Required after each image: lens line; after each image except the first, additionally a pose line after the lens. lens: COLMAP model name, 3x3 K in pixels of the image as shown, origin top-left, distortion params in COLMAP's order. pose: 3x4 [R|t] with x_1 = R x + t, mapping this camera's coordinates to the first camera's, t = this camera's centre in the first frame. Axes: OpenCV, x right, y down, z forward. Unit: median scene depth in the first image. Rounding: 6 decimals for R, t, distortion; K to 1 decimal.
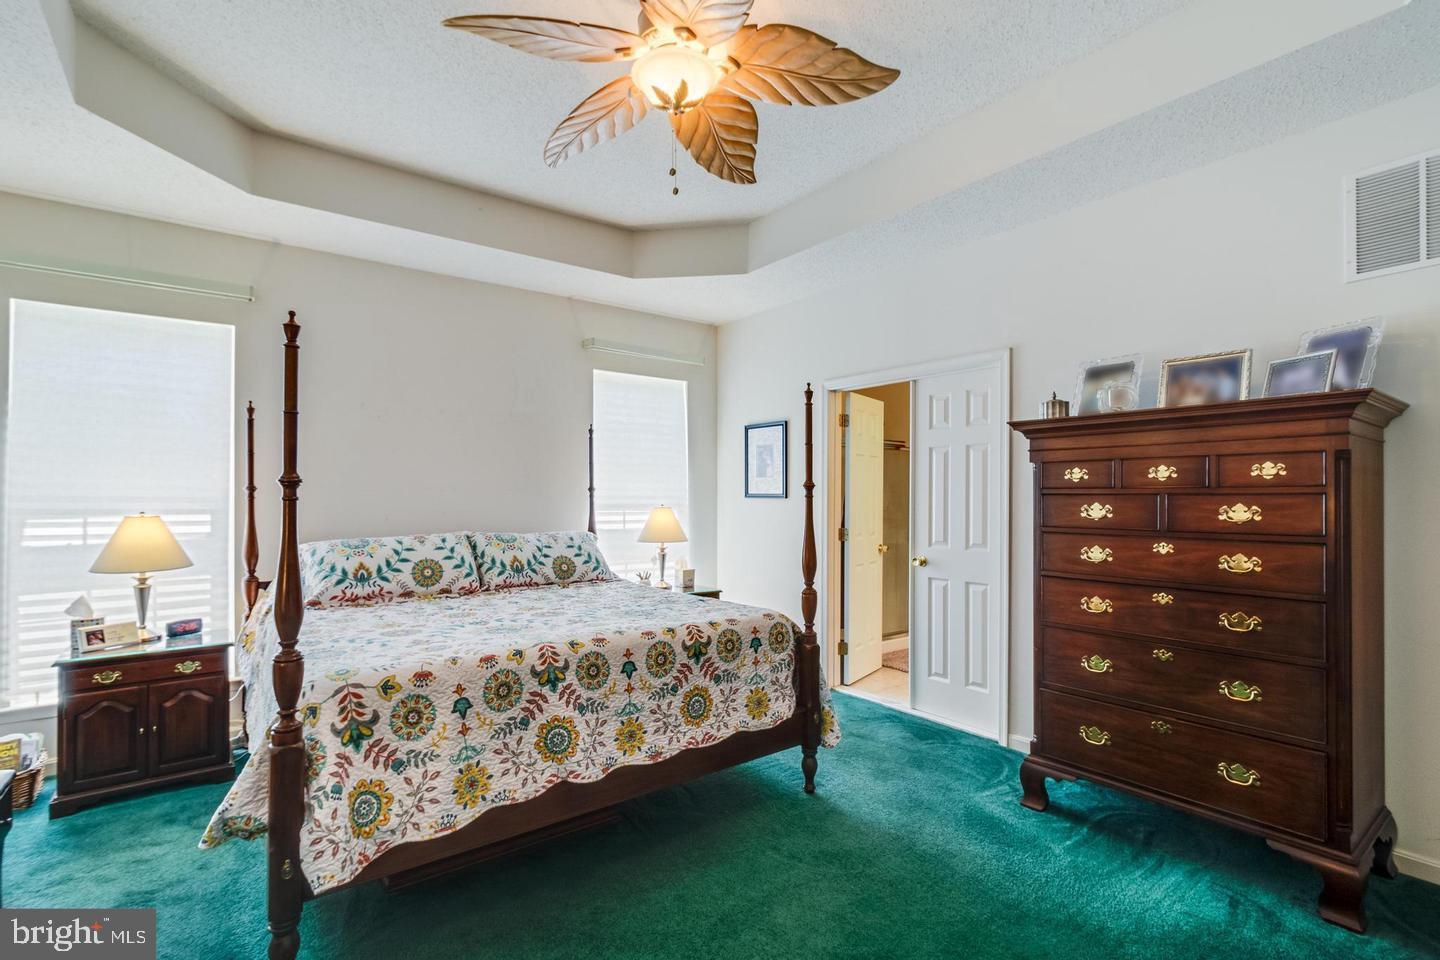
lens RADIAL K [[677.2, 0, 721.2], [0, 677.2, 488.2], [0, 0, 1]] dist [0.006480, -0.001655]
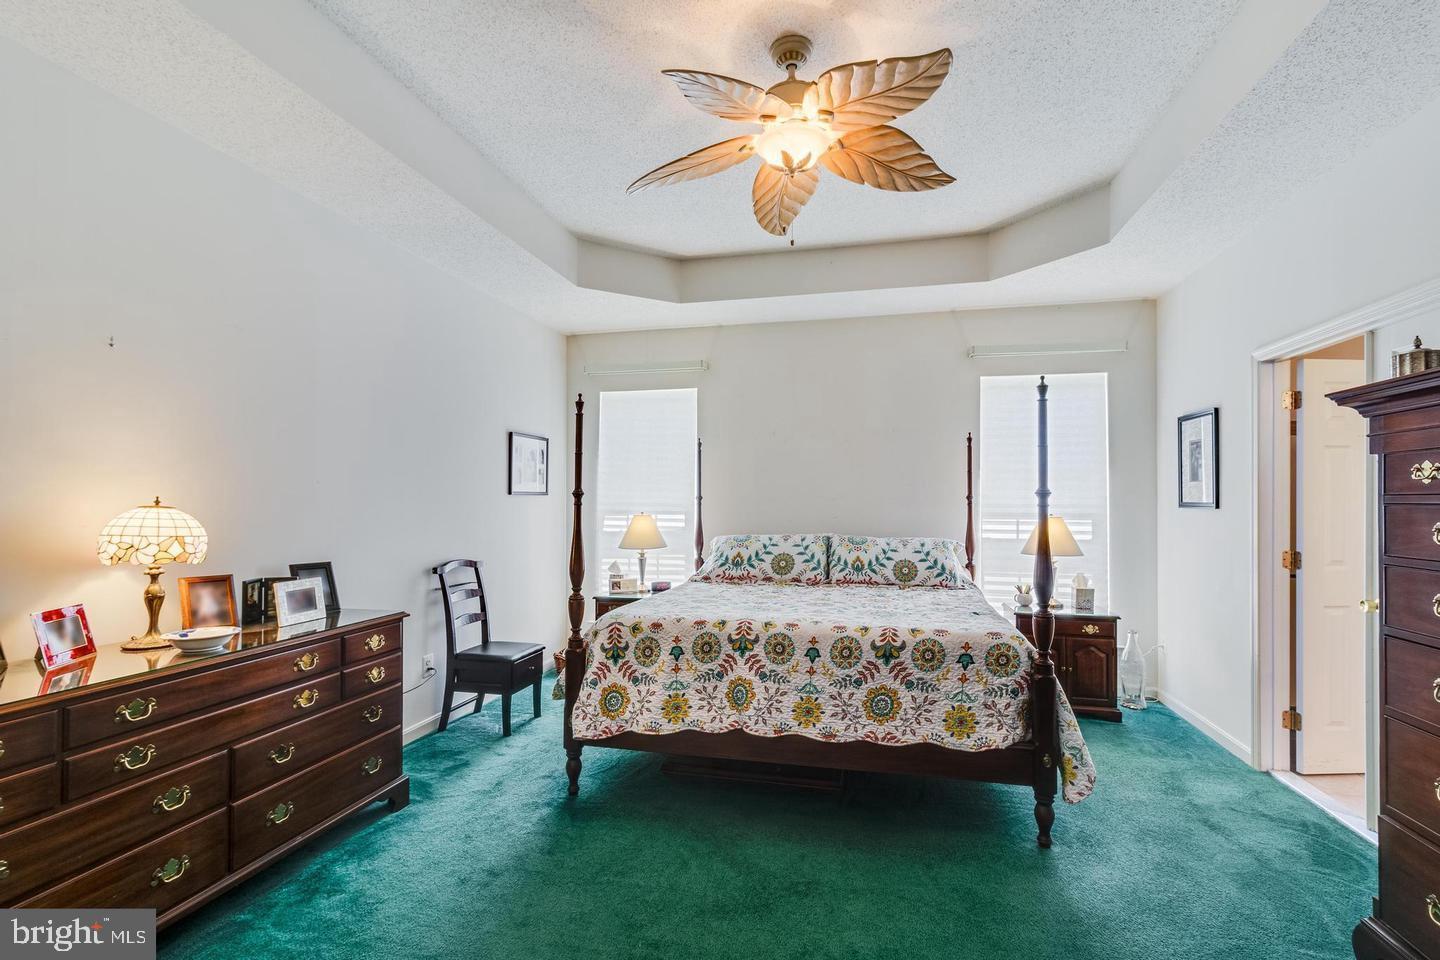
lens RADIAL K [[677.2, 0, 717.9], [0, 677.2, 486.6], [0, 0, 1]] dist [0.006480, -0.001655]
pose [[0.631068, -0.015285, -0.775577, 0.592081], [0.004548, 0.999862, -0.016005, -0.000168], [0.775714, 0.006573, 0.631050, 0.132194]]
